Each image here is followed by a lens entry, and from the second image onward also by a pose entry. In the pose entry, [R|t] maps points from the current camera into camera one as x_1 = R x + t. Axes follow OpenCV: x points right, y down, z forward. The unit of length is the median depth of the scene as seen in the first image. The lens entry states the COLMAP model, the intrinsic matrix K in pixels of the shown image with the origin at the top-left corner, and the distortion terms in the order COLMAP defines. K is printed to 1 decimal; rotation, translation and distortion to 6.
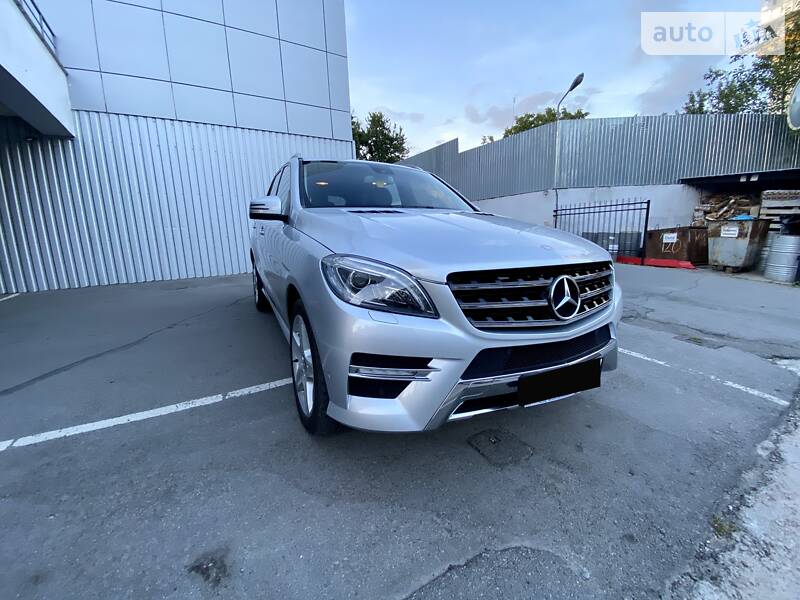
lens RADIAL K [[322.8, 0, 423.5], [0, 322.8, 298.0], [0, 0, 1]] dist [0.005698, -0.012348]
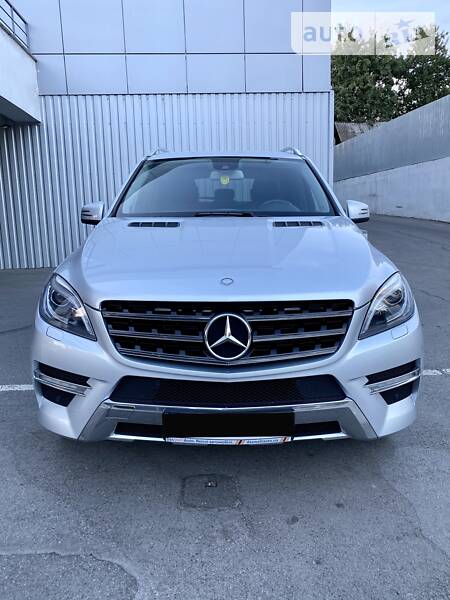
lens RADIAL K [[466.0, 0, 254.2], [0, 466.0, 302.8], [0, 0, 1]] dist [0.000856, -0.010636]
pose [[0.890688, 0.094499, -0.444685, 1.129933], [-0.091378, 0.995408, 0.028506, -0.148048], [0.445337, 0.015244, 0.895233, -0.159534]]
